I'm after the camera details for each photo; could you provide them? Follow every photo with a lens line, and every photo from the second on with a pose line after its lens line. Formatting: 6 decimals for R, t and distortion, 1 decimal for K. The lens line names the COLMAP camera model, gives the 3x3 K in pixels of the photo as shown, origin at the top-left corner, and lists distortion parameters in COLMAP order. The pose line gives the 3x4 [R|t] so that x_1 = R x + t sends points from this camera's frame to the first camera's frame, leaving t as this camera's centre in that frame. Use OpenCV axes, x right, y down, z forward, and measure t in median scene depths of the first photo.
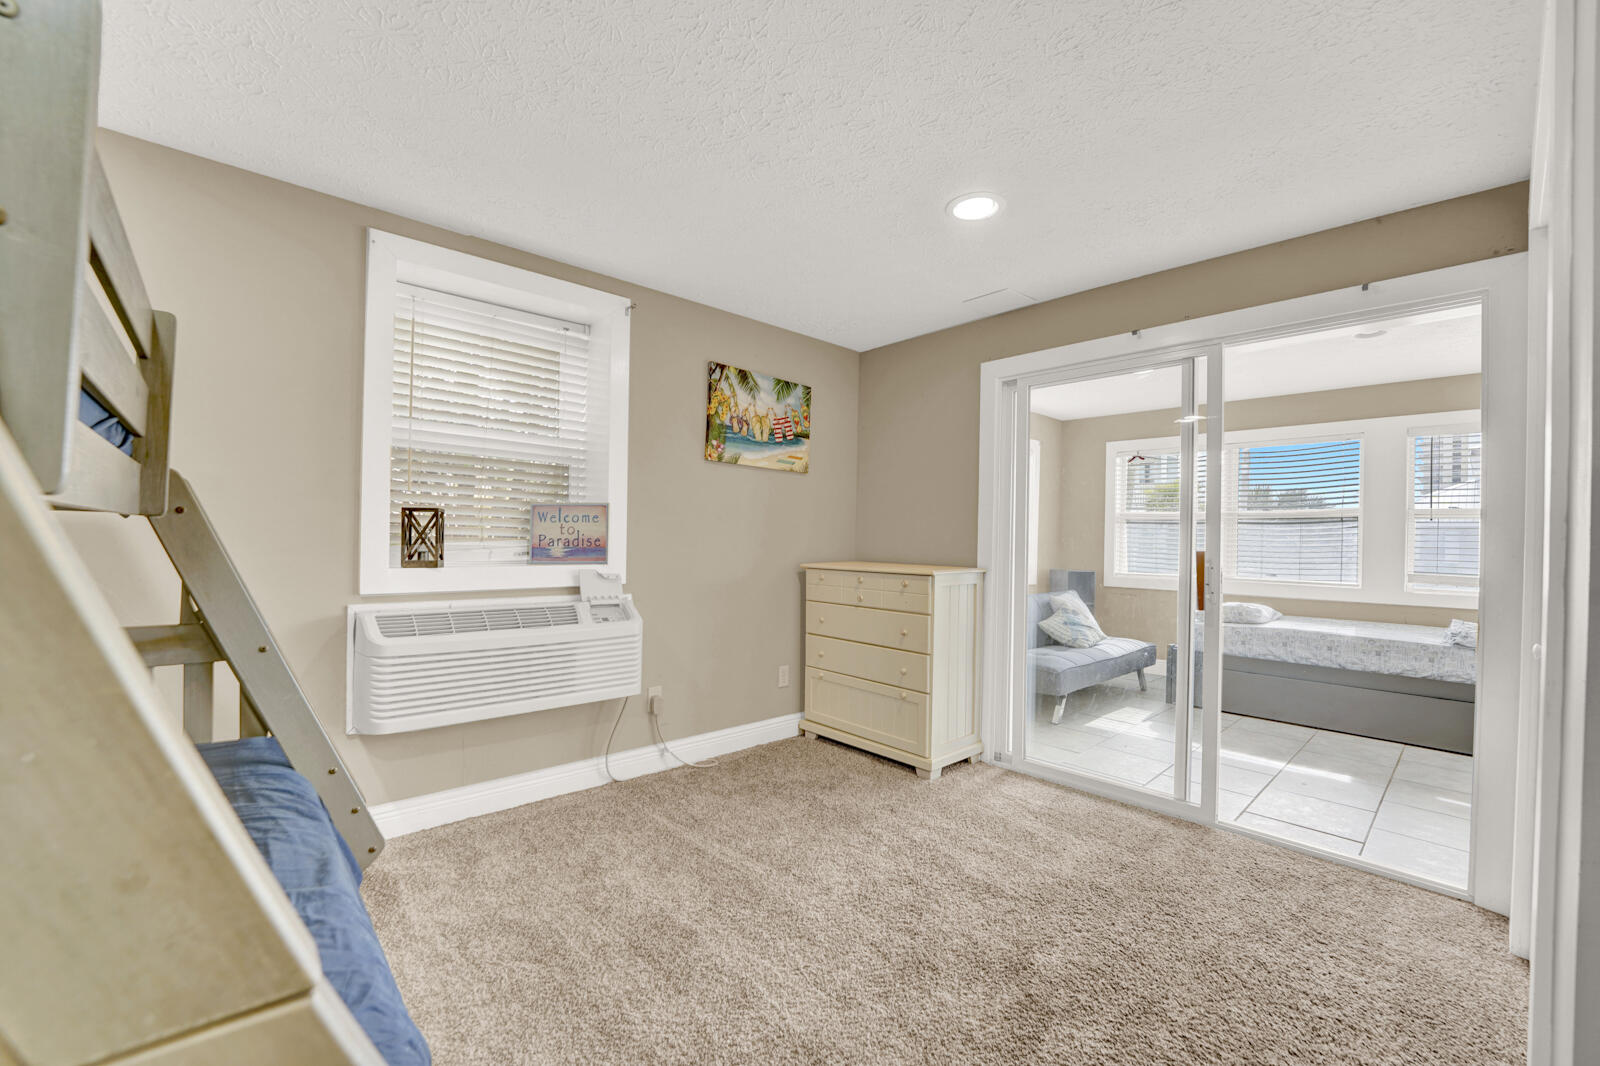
lens RADIAL K [[647.4, 0, 787.9], [0, 647.4, 539.9], [0, 0, 1]] dist [-0.027137, 0.000807]
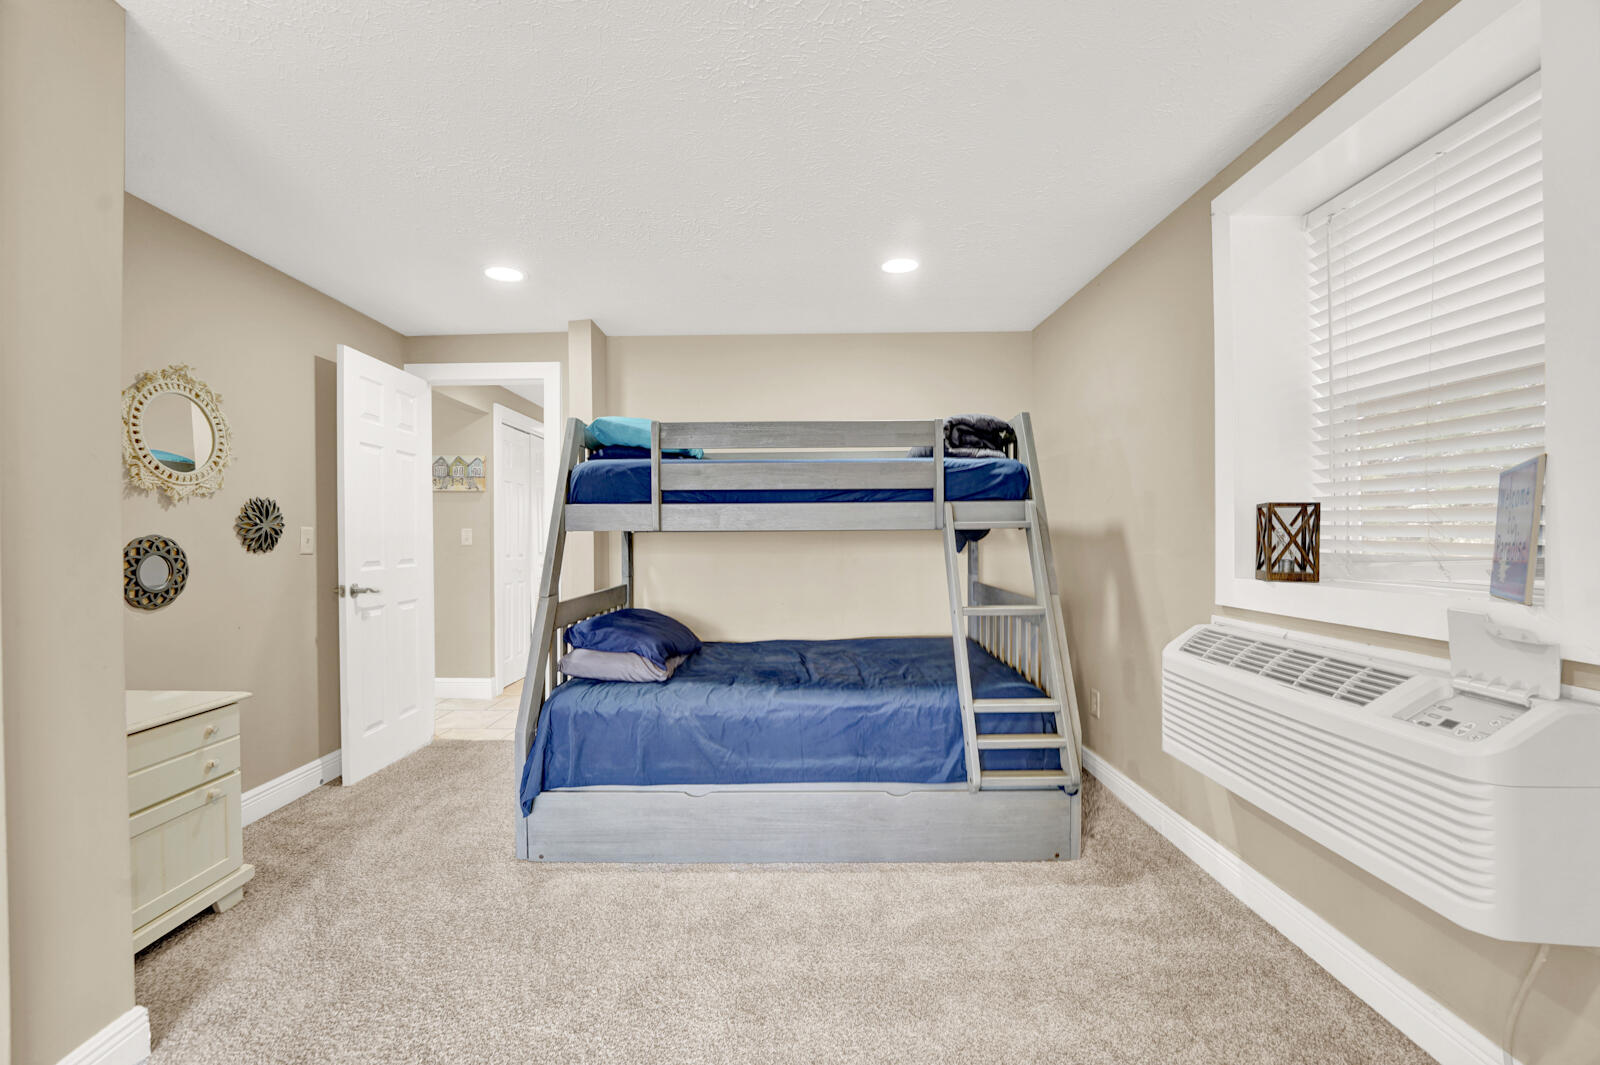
lens RADIAL K [[647.4, 0, 787.9], [0, 647.4, 539.4], [0, 0, 1]] dist [-0.027137, 0.000807]
pose [[-0.671288, -0.005765, -0.741174, 0.397274], [-0.002843, 0.999982, -0.005202, -0.001164], [0.741191, -0.001385, -0.671293, 1.104807]]
